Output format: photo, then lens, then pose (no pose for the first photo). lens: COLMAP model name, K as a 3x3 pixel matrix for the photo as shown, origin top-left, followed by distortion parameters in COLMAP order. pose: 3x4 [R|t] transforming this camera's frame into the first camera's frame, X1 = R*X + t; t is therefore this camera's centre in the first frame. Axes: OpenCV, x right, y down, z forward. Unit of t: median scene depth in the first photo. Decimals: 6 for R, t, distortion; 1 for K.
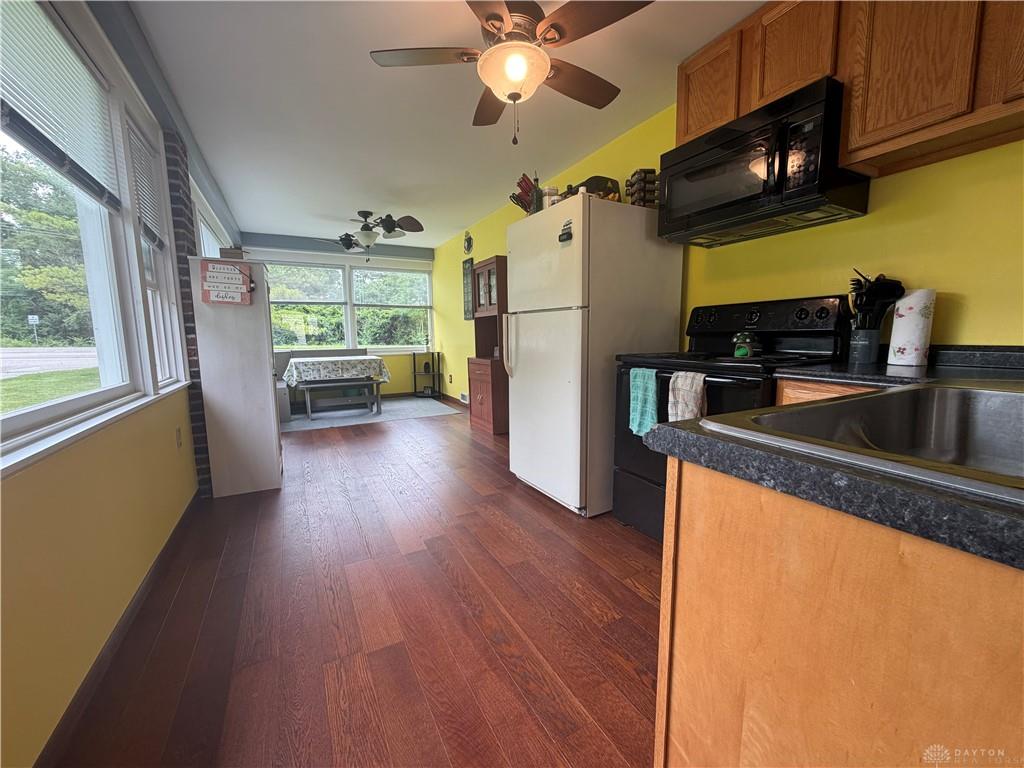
lens RADIAL K [[410.7, 0, 512.0], [0, 410.7, 384.0], [0, 0, 1]] dist [0.001281, 0.000178]
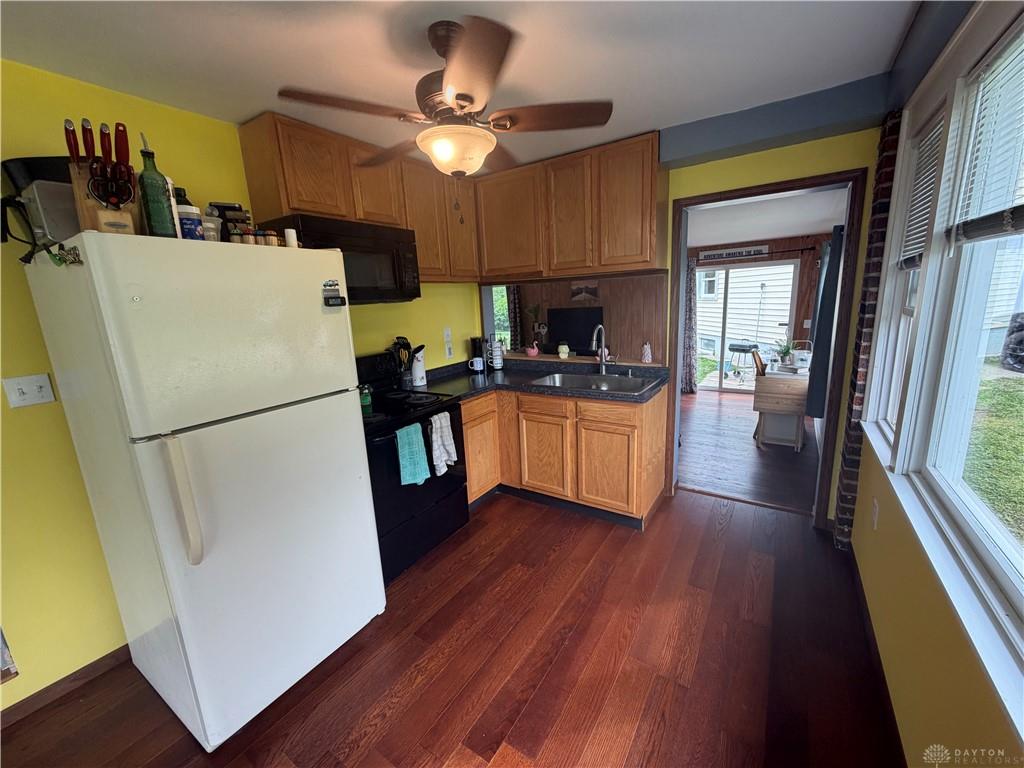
lens RADIAL K [[410.7, 0, 512.0], [0, 410.7, 384.0], [0, 0, 1]] dist [0.001281, 0.000178]
pose [[-0.472923, -0.153802, 0.867577, -0.698223], [0.167336, 0.951049, 0.259816, -0.351673], [-0.865068, 0.268050, -0.424036, 1.069907]]
